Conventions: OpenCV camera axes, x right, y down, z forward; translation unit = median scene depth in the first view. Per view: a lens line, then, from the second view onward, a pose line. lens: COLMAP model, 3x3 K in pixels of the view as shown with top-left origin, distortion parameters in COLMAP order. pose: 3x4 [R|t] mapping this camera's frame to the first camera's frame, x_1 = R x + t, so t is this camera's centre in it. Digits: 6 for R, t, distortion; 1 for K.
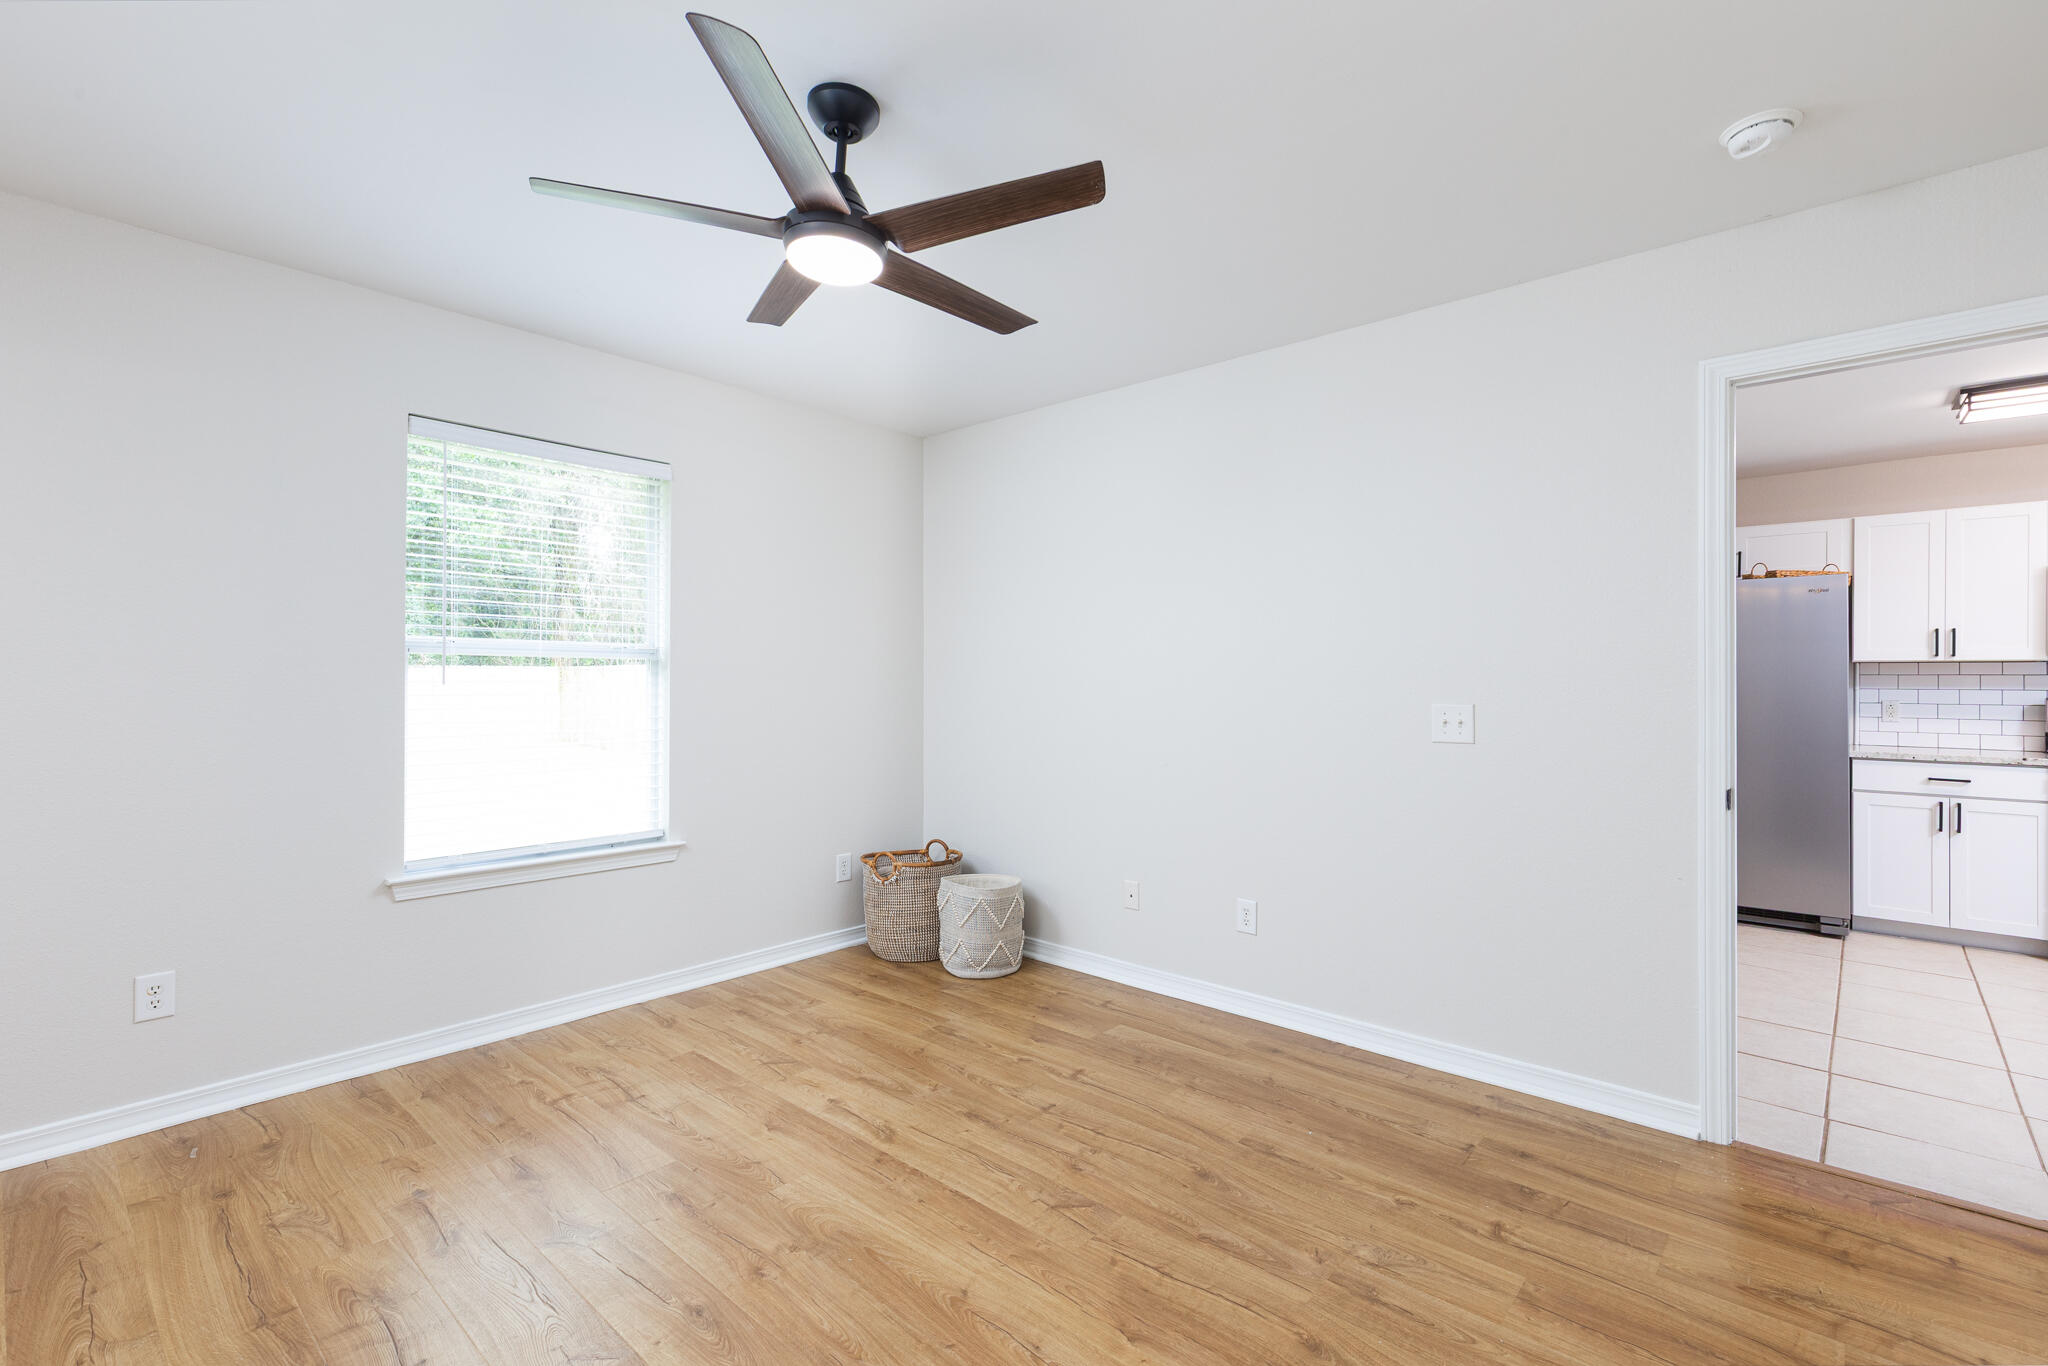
lens RADIAL K [[928.3, 0, 1036.9], [0, 928.3, 675.8], [0, 0, 1]] dist [0.008316, -0.000095]
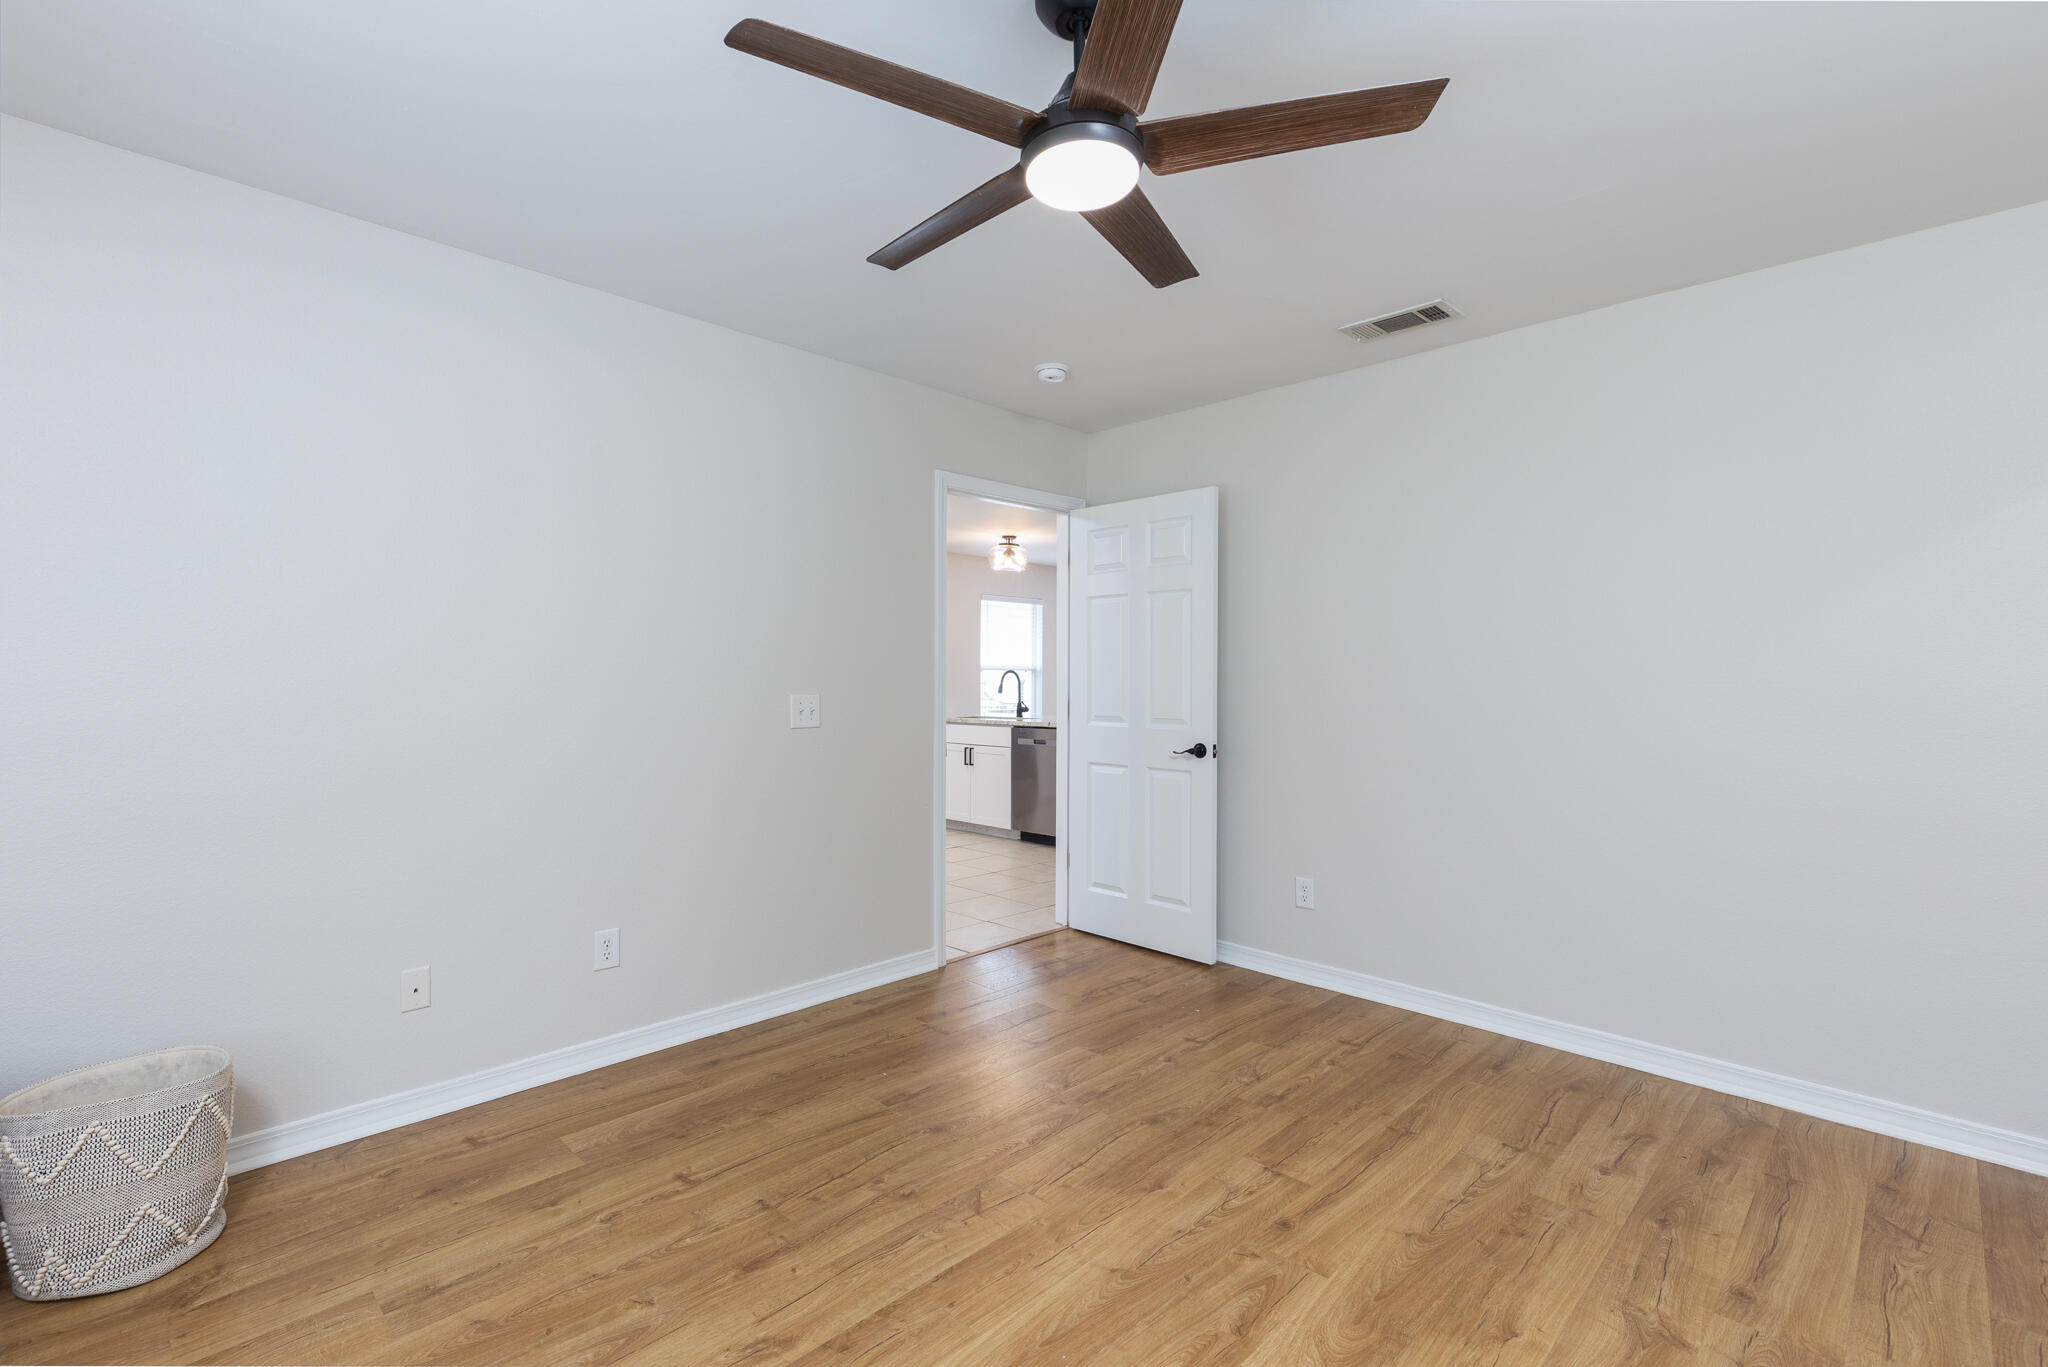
lens RADIAL K [[918.2, 0, 1016.8], [0, 918.2, 683.5], [0, 0, 1]] dist [0.008969, -0.000545]
pose [[0.058726, -0.012304, 0.998198, -0.704933], [-0.009151, 0.999875, 0.012863, -0.000853], [-0.998232, -0.009890, 0.058606, 0.677749]]
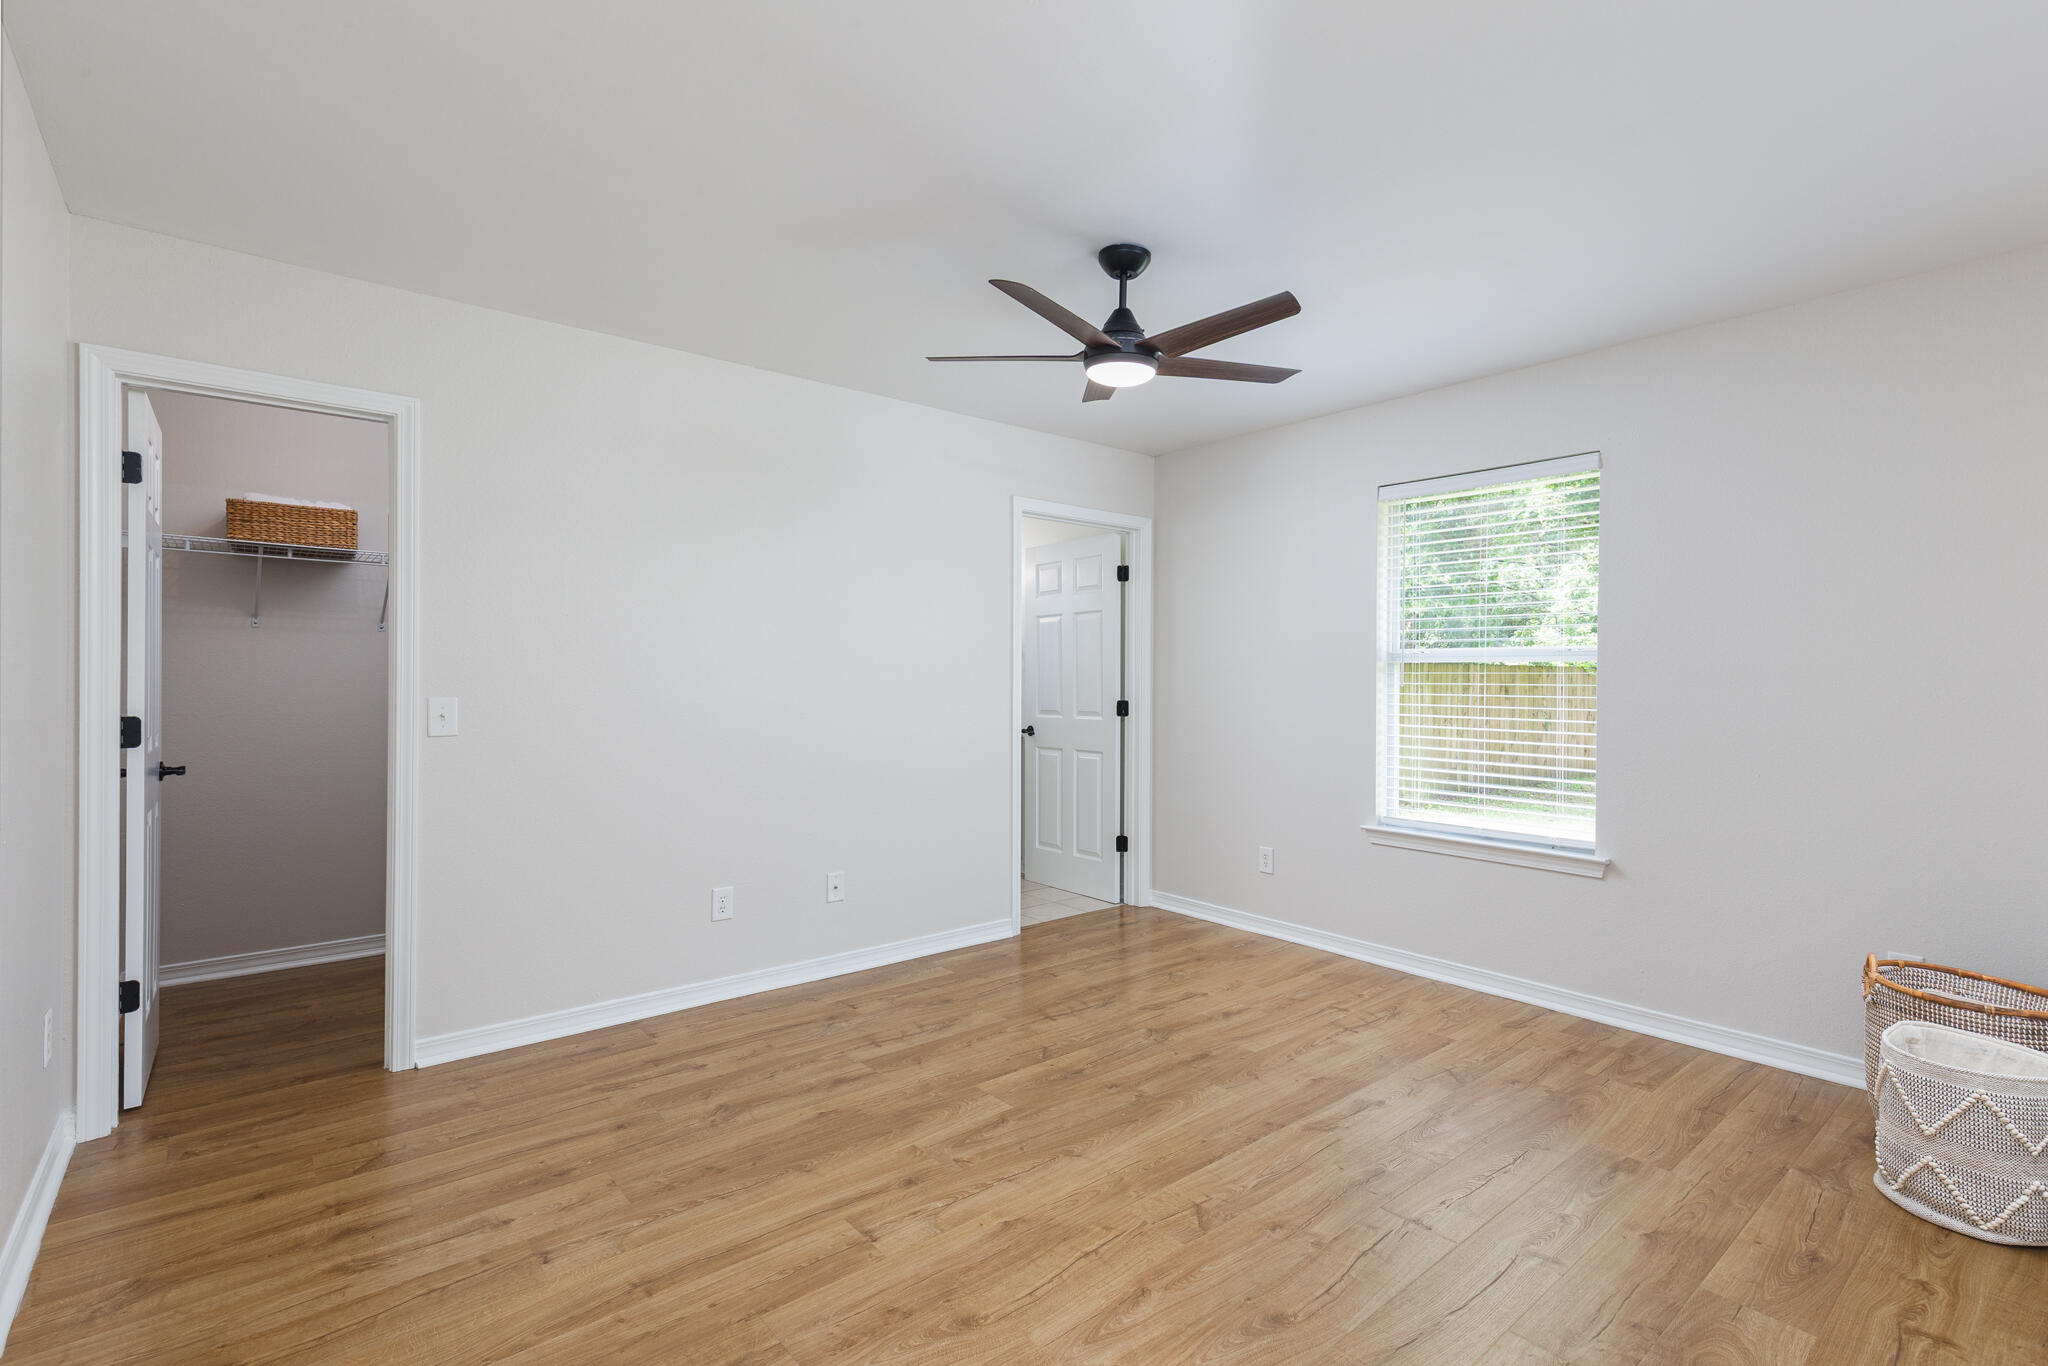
lens RADIAL K [[947.4, 0, 1026.4], [0, 947.4, 663.4], [0, 0, 1]] dist [-0.001409, -0.000247]
pose [[-0.163293, -0.021134, -0.986351, 0.796427], [-0.000541, 0.999772, -0.021332, 0.006392], [0.986578, -0.002949, -0.163267, 0.736431]]
